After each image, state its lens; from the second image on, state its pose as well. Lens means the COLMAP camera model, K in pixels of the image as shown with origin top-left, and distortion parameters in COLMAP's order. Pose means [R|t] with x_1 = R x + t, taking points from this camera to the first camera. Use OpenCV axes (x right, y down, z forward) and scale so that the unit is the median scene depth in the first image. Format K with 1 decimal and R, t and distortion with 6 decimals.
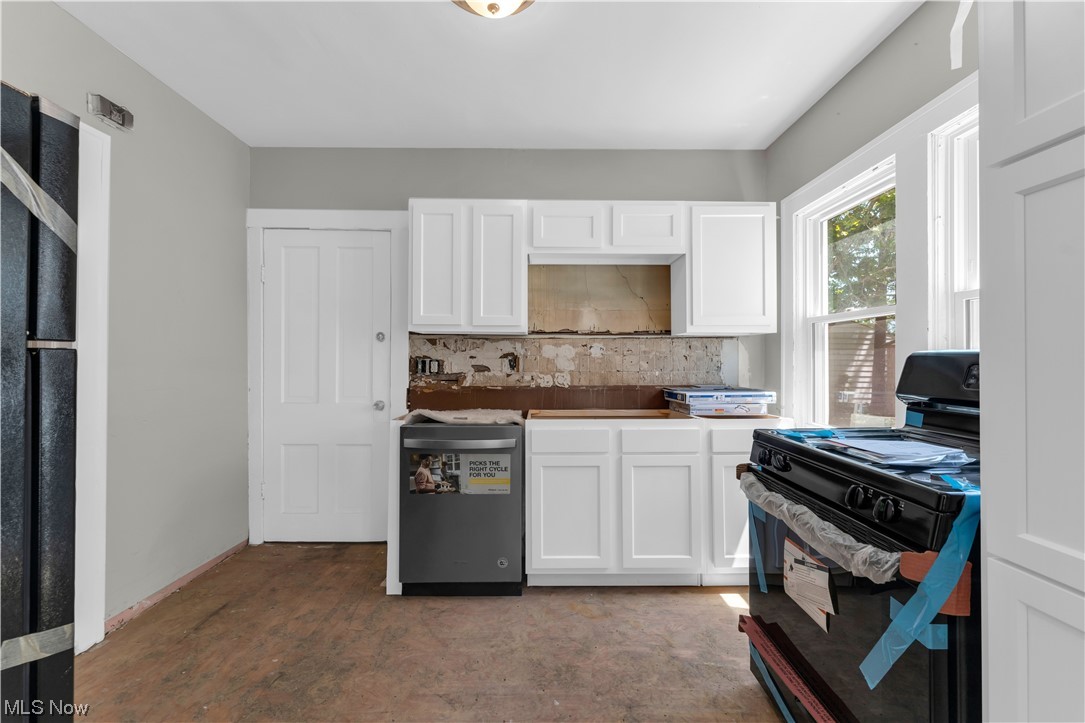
lens RADIAL K [[437.2, 0, 541.1], [0, 437.2, 359.2], [0, 0, 1]] dist [-0.000250, -0.000331]
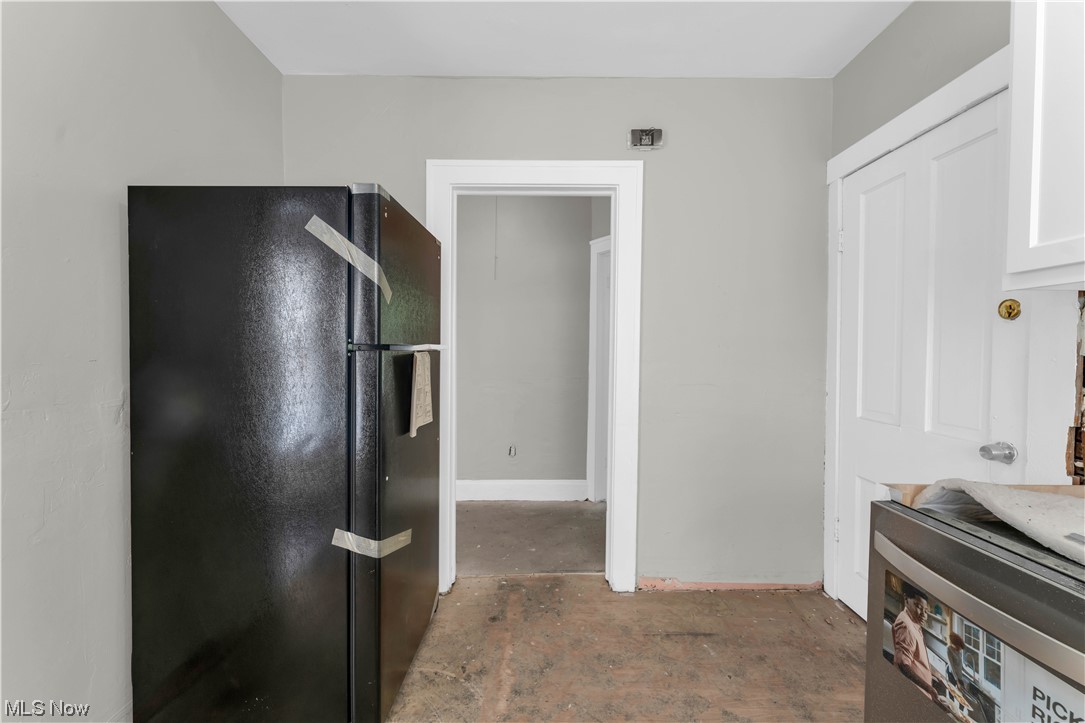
lens RADIAL K [[437.2, 0, 539.8], [0, 437.2, 360.5], [0, 0, 1]] dist [-0.000250, -0.000331]
pose [[-0.005519, 0.018616, -0.999811, 0.148324], [0.000258, 0.999827, 0.018614, -0.006417], [0.999985, -0.000156, -0.005523, 0.647269]]
